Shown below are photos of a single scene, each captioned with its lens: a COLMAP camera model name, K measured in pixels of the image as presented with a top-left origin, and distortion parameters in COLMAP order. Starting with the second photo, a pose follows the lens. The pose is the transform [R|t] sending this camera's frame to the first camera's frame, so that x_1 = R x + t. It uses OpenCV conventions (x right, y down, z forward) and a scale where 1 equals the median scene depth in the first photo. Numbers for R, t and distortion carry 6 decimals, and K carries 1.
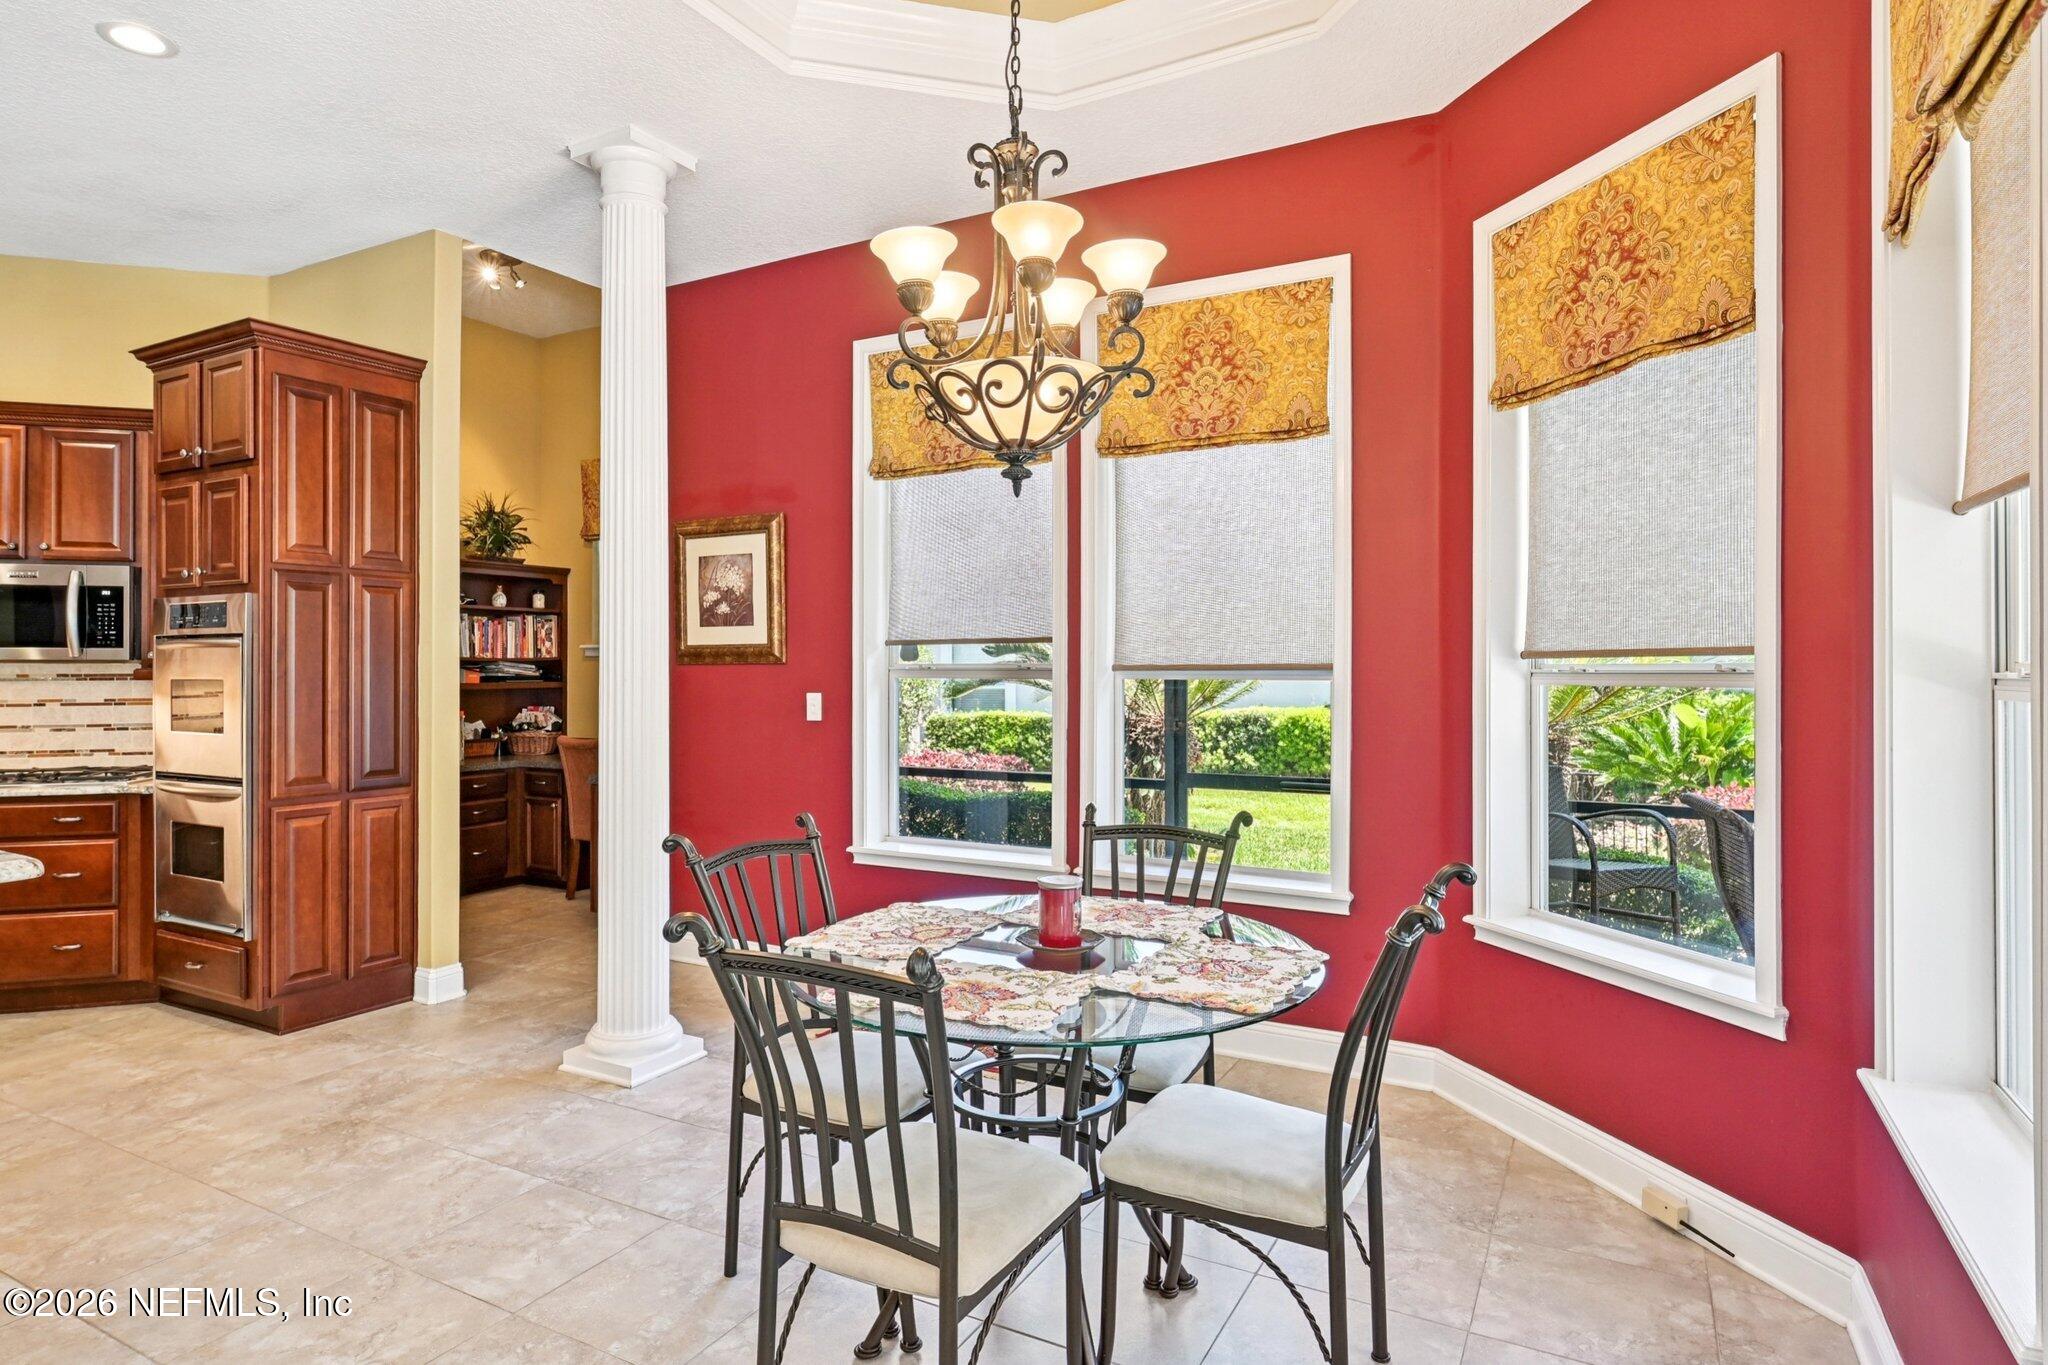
lens RADIAL K [[1109.5, 0, 1025.4], [0, 1109.5, 672.1], [0, 0, 1]] dist [0.005088, 0.000414]
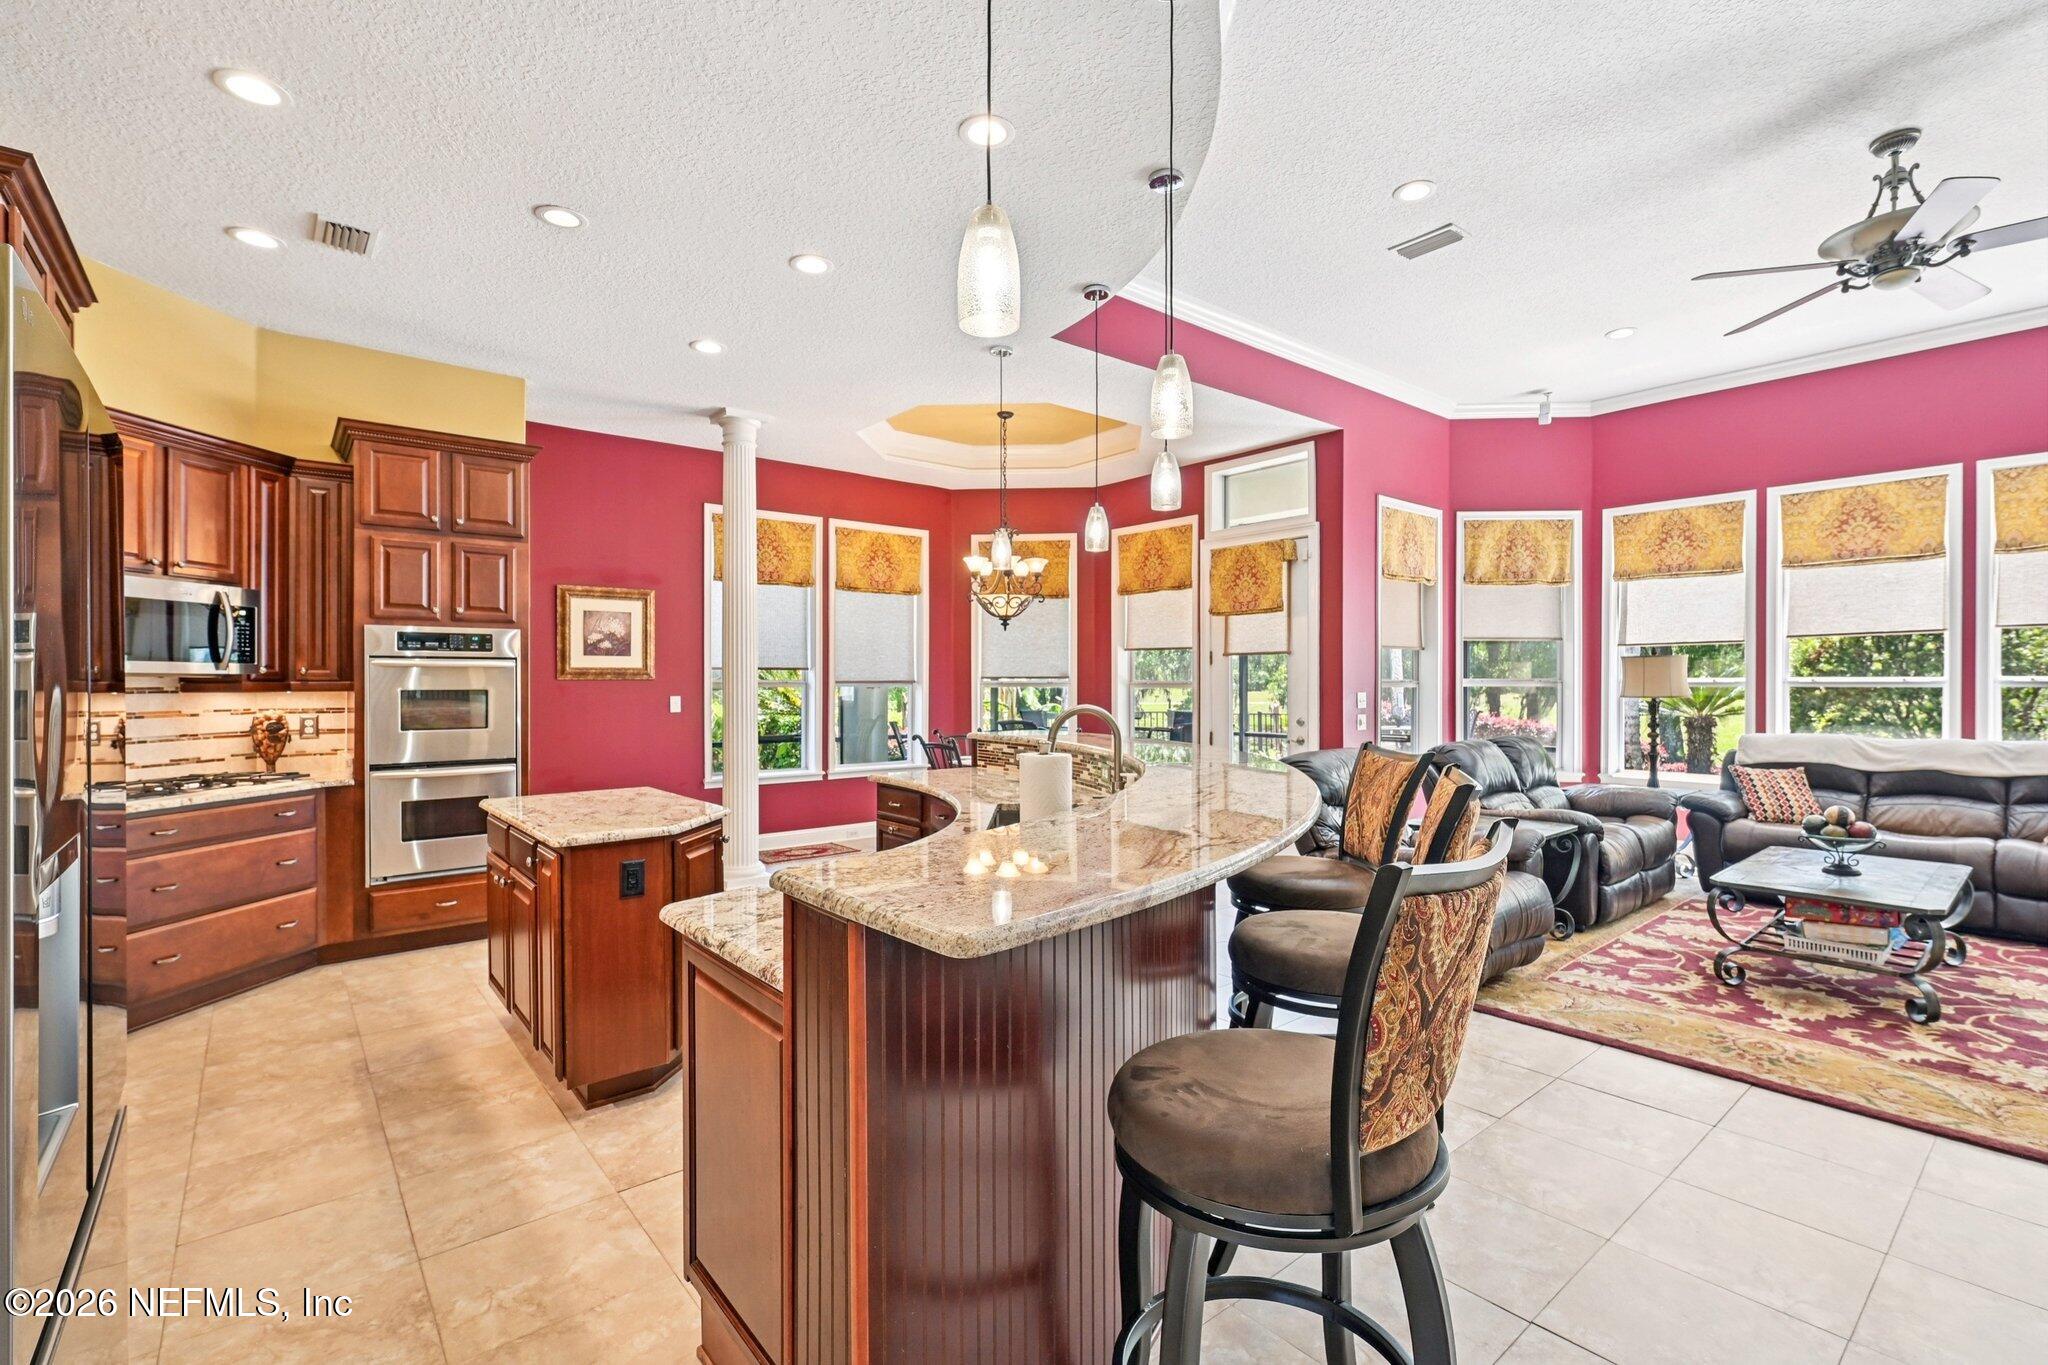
lens RADIAL K [[923.5, 0, 1026.5], [0, 923.5, 682.5], [0, 0, 1]] dist [0.001178, -0.000783]
pose [[0.376880, 0.000643, 0.926262, -1.297924], [0.004005, 0.999989, -0.002324, 0.002501], [-0.926254, 0.004585, 0.376873, -0.060332]]
